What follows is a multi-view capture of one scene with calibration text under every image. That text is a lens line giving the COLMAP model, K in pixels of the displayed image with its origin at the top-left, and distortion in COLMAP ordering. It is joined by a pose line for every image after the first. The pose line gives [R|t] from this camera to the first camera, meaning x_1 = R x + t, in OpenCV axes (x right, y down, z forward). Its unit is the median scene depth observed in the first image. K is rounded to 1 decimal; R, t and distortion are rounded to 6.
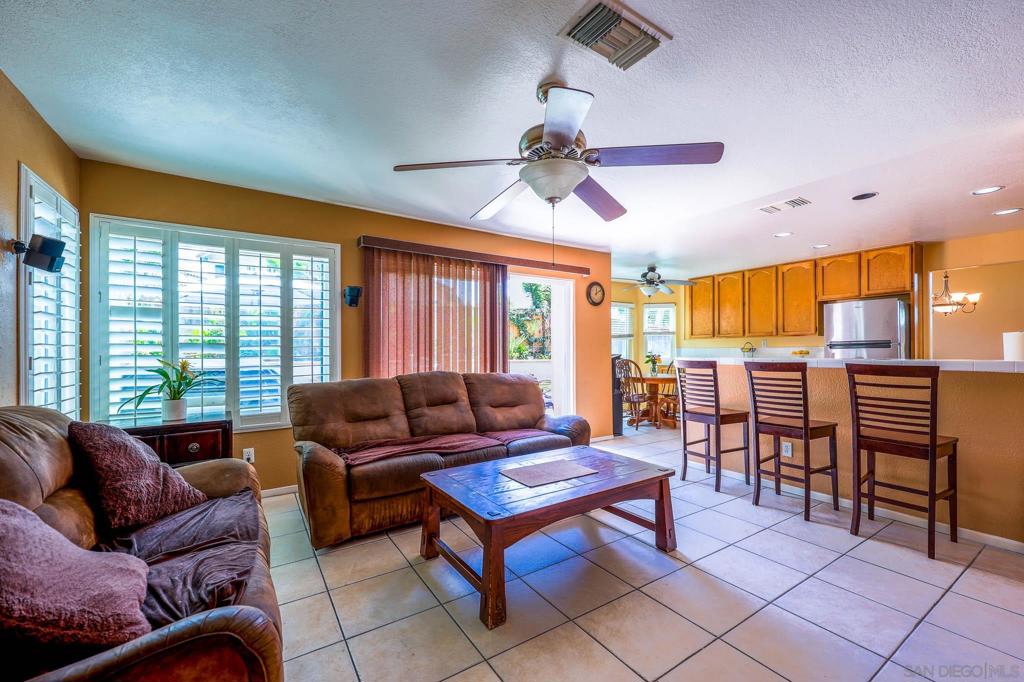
lens RADIAL K [[418.2, 0, 516.7], [0, 418.2, 348.6], [0, 0, 1]] dist [0.000346, 0.000006]
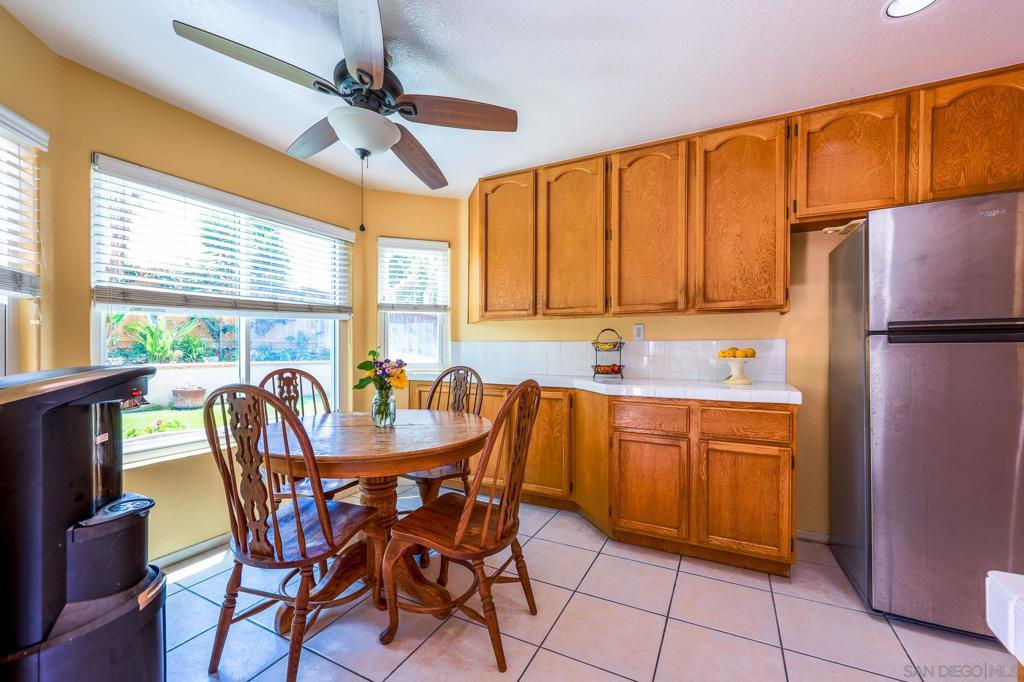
lens RADIAL K [[423.4, 0, 513.0], [0, 423.4, 347.9], [0, 0, 1]] dist [-0.000990, -0.000300]
pose [[0.869836, 0.002276, 0.493336, 0.244567], [-0.005554, 0.999971, 0.005180, 0.003153], [-0.493310, -0.007246, 0.869823, 0.649643]]
